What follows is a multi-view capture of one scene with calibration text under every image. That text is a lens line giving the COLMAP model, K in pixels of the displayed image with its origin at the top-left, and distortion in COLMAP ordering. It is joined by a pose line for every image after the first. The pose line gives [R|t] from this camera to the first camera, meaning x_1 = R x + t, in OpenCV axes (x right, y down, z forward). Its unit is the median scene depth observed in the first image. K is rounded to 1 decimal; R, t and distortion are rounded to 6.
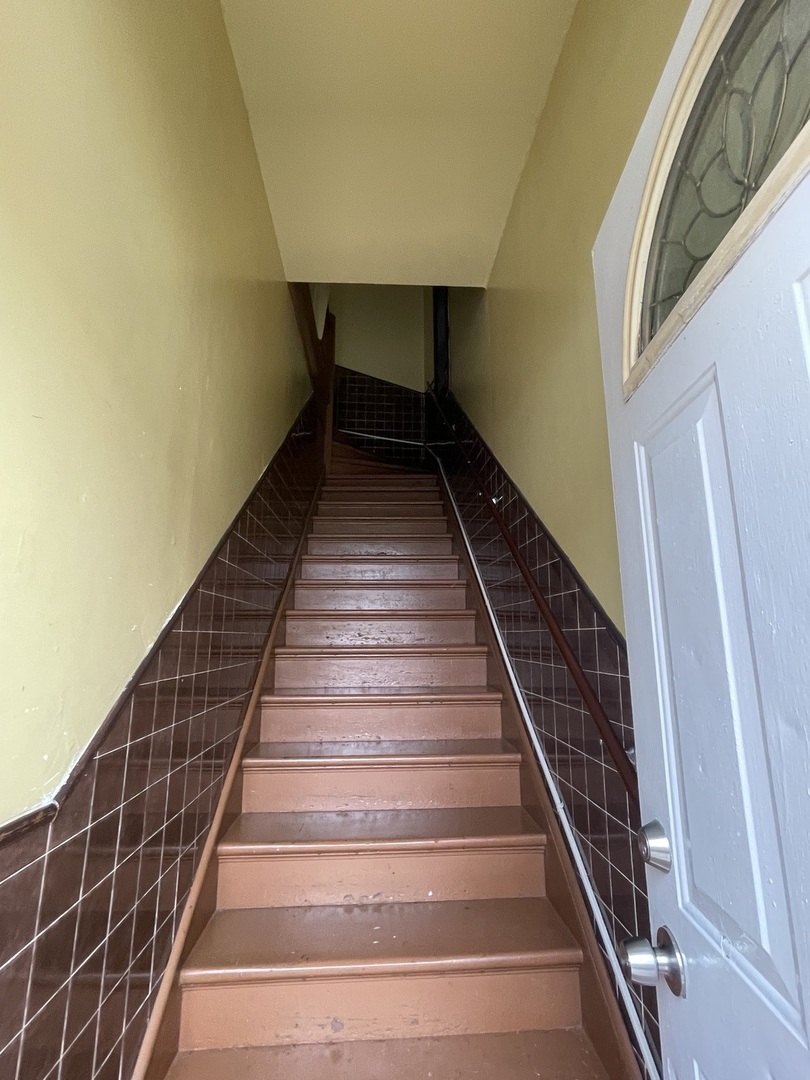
lens RADIAL K [[497.7, 0, 407.9], [0, 497.7, 541.3], [0, 0, 1]] dist [-0.001811, 0.000187]
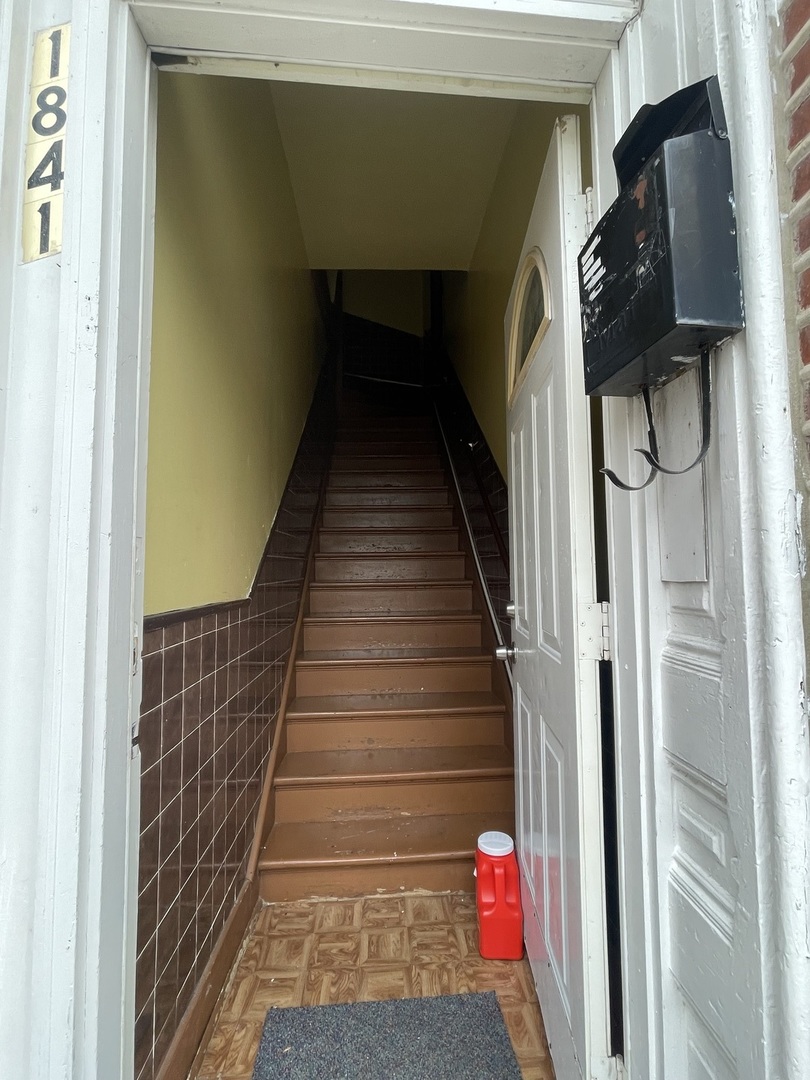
lens RADIAL K [[497.7, 0, 414.8], [0, 497.7, 544.2], [0, 0, 1]] dist [-0.001811, 0.000187]
pose [[0.999928, -0.011195, 0.004382, 0.010727], [0.010447, 0.989511, 0.144076, -0.010085], [-0.005949, -0.144020, 0.989557, -0.344873]]
